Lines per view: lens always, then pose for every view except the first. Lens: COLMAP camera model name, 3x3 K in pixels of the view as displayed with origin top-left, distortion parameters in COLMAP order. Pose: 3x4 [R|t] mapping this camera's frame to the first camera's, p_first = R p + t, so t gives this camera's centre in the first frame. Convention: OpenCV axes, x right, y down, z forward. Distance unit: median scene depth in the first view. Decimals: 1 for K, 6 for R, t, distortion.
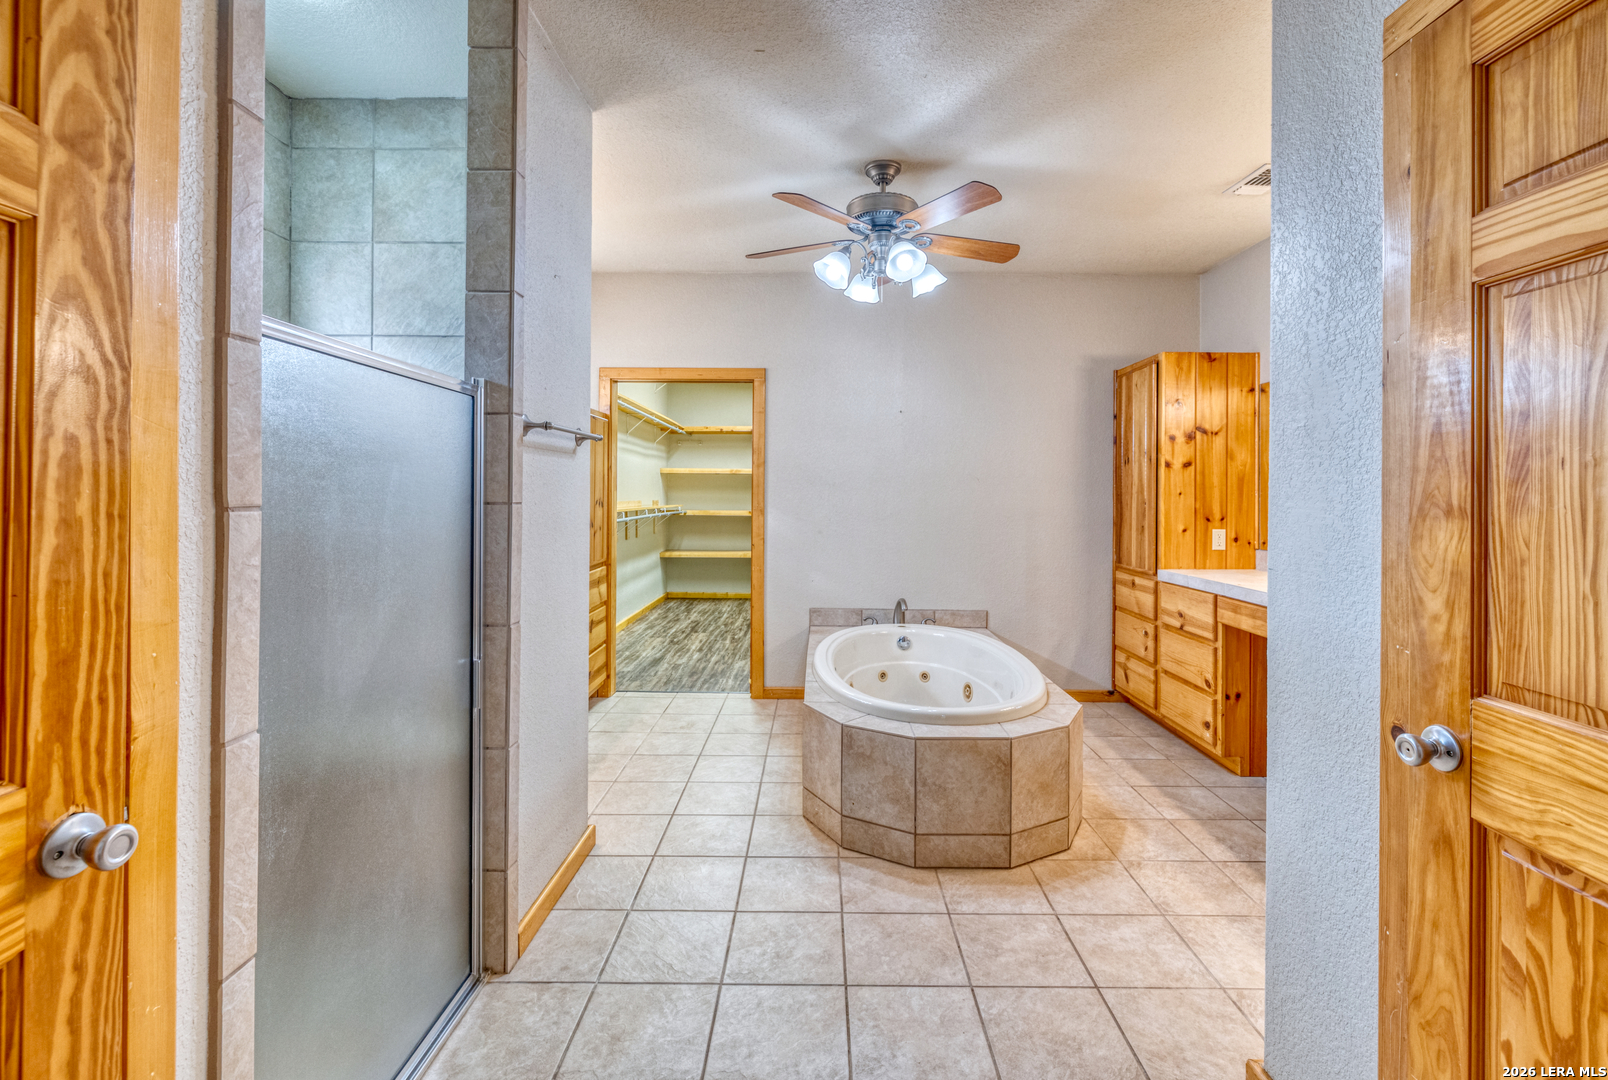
lens RADIAL K [[721.2, 0, 807.8], [0, 721.2, 486.5], [0, 0, 1]] dist [-0.000649, 0.000147]
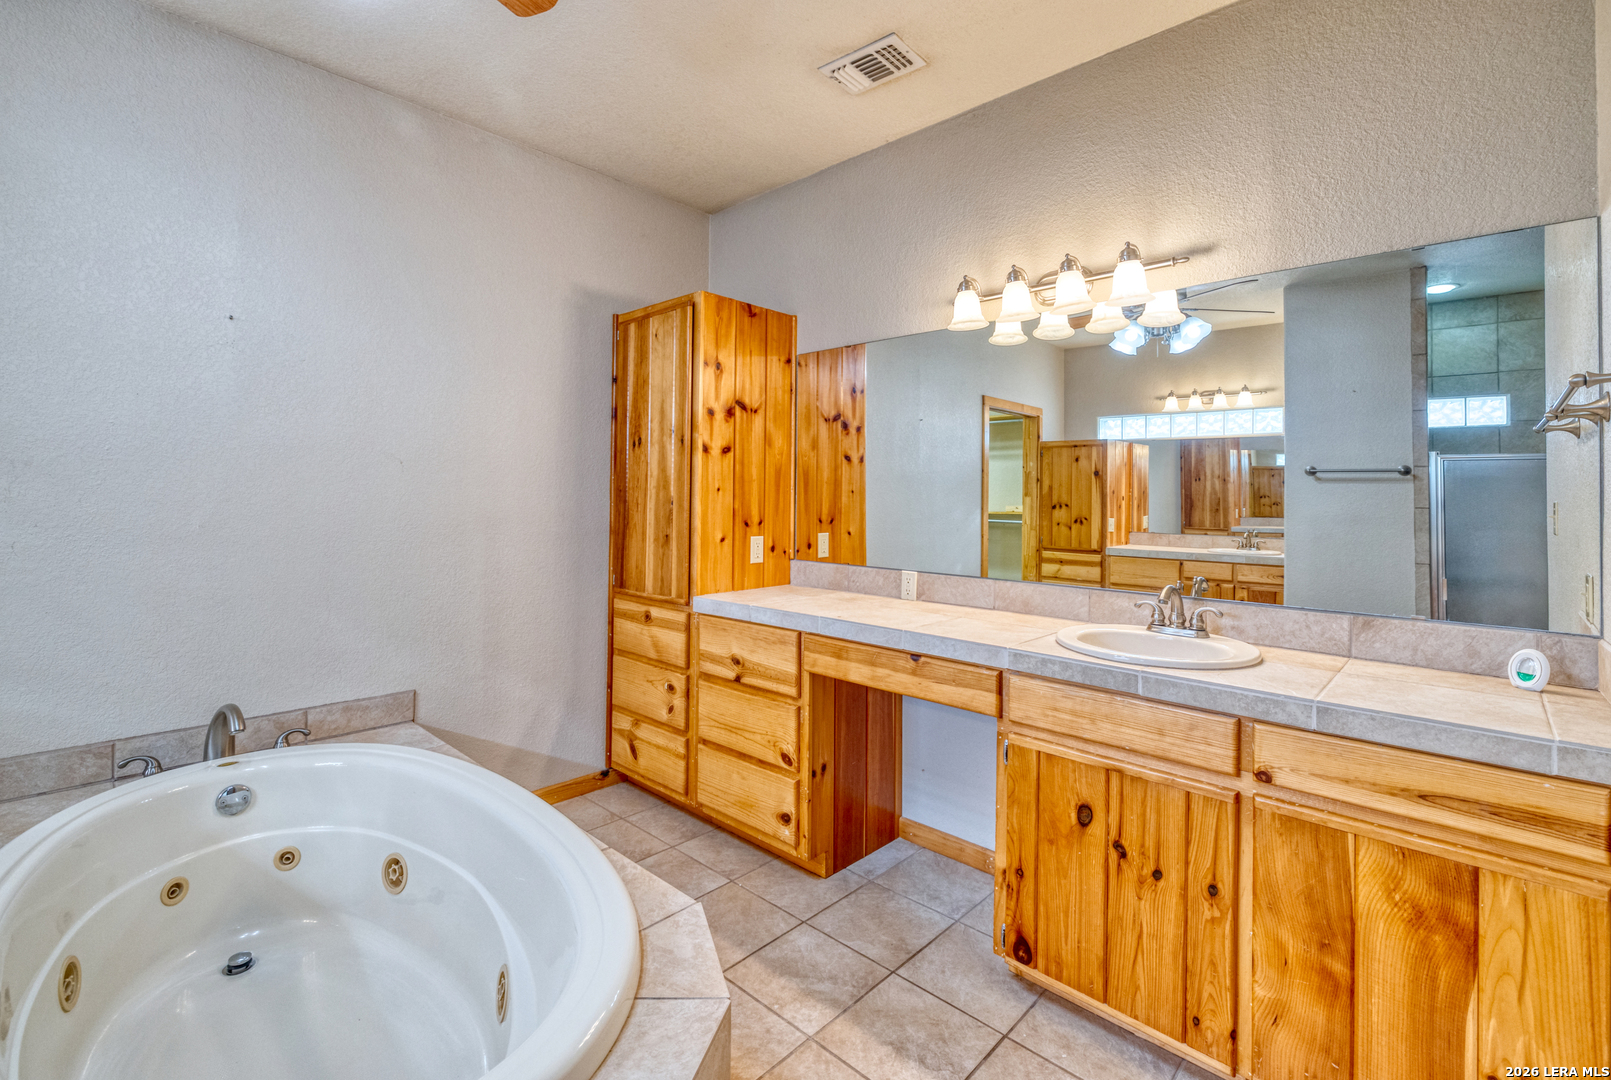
lens RADIAL K [[722.6, 0, 809.3], [0, 722.6, 486.4], [0, 0, 1]] dist [-0.000649, 0.000147]
pose [[0.674662, 0.012063, 0.738028, 0.038991], [-0.014998, 0.999884, -0.002632, 0.007477], [-0.737974, -0.009293, 0.674765, 0.438943]]
